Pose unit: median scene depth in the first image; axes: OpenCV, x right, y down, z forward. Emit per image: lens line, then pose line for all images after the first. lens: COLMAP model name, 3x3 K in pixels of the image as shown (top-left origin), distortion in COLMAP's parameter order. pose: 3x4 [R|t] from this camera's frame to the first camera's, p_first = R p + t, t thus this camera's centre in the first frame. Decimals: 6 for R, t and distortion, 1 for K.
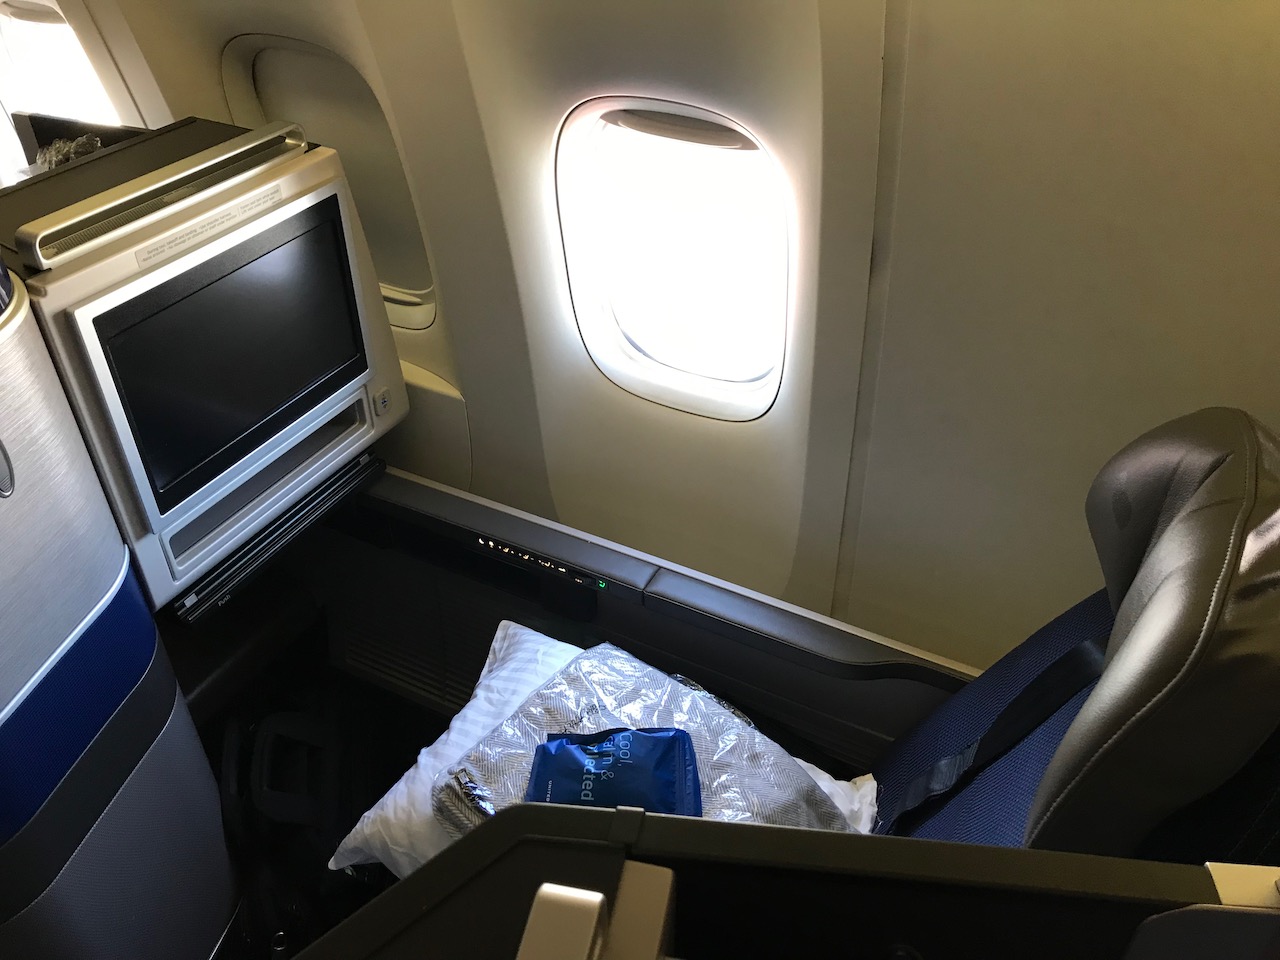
lens RADIAL K [[1050.7, 0, 640.0], [0, 1050.7, 480.0], [0, 0, 1]] dist [-0.003586, -0.001513]
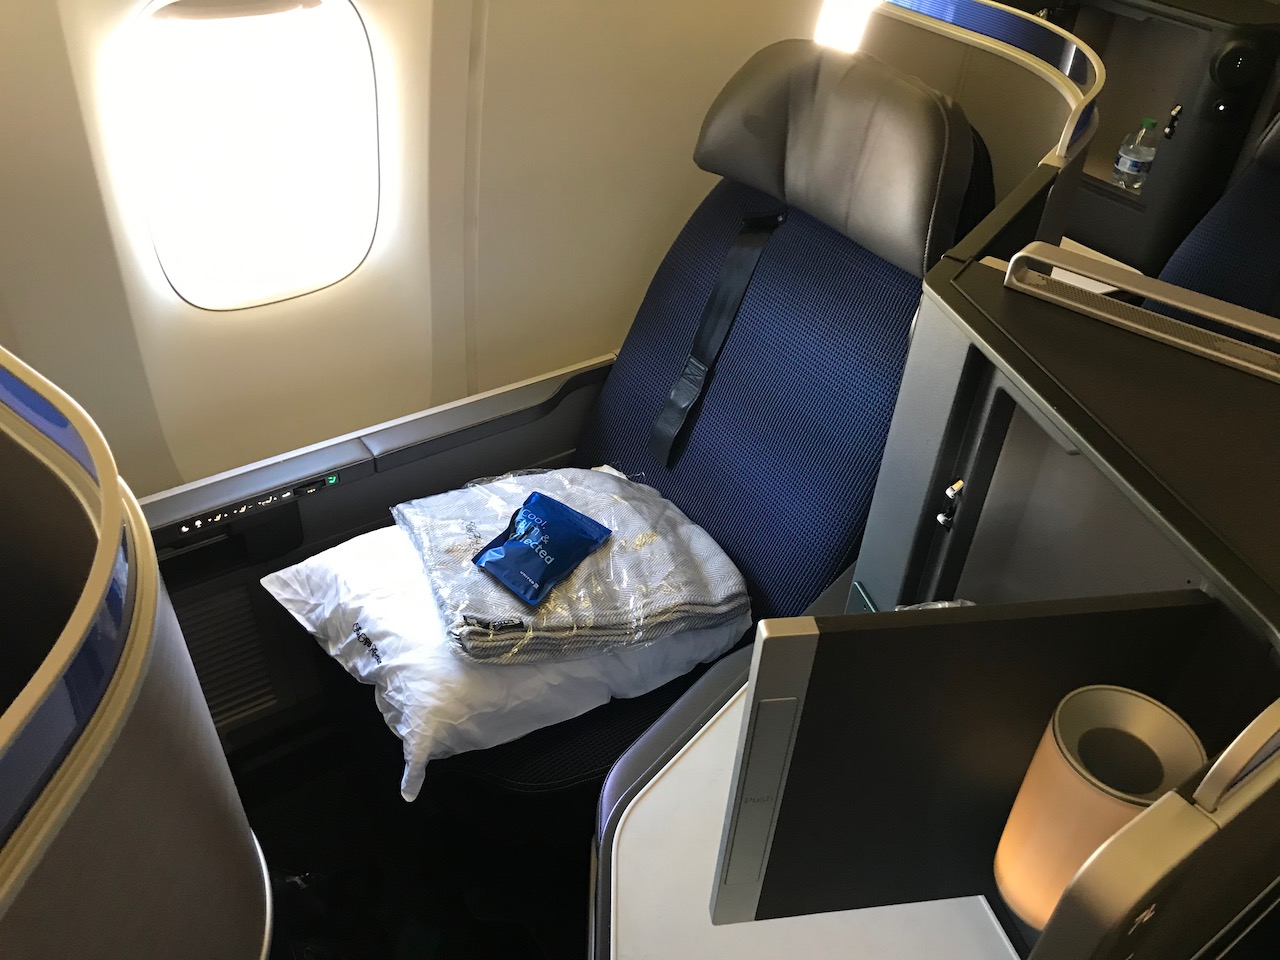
lens RADIAL K [[1050.7, 0, 640.0], [0, 1050.7, 480.0], [0, 0, 1]] dist [-0.003586, -0.001513]
pose [[0.455914, -0.519157, 0.722924, -0.774163], [0.487819, 0.825140, 0.284917, -0.055413], [-0.744430, 0.222758, 0.629447, 0.159875]]
